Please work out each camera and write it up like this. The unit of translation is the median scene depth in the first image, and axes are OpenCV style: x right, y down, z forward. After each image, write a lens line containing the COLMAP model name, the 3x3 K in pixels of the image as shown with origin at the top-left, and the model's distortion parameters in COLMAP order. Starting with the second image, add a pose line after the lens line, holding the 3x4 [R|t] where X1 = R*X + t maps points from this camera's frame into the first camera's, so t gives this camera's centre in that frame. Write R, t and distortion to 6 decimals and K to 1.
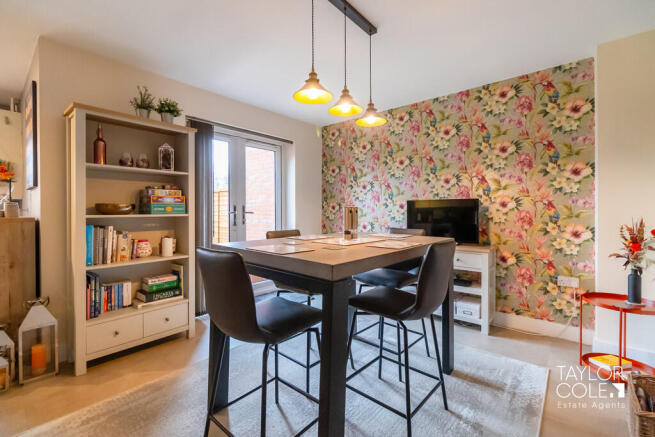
lens RADIAL K [[289.5, 0, 331.5], [0, 289.5, 213.5], [0, 0, 1]] dist [0.003451, -0.000406]
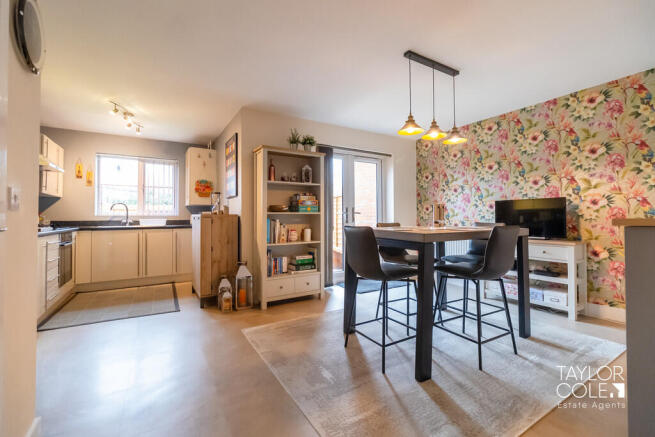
lens RADIAL K [[289.5, 0, 331.3], [0, 289.5, 212.6], [0, 0, 1]] dist [0.003451, -0.000406]
pose [[0.949675, -0.007133, -0.313156, 0.009143], [-0.001211, 0.999650, -0.026443, 0.041019], [0.313235, 0.025491, 0.949334, -0.355425]]
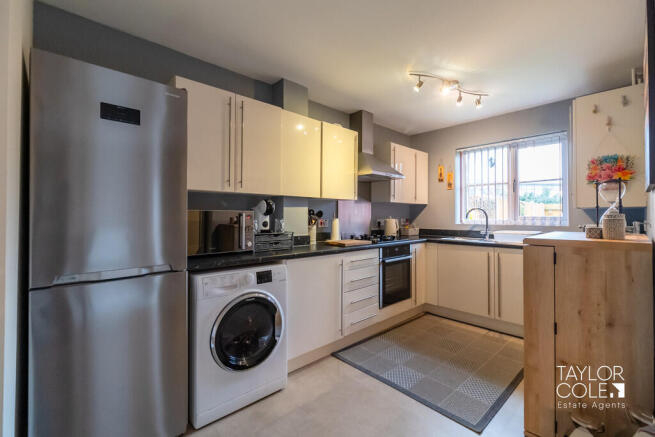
lens RADIAL K [[289.5, 0, 326.9], [0, 289.5, 211.5], [0, 0, 1]] dist [0.003451, -0.000406]
pose [[-0.111281, -0.014820, -0.993678, -0.375159], [-0.009941, 0.999855, -0.013799, -0.025886], [0.993739, 0.008342, -0.111412, 0.411510]]
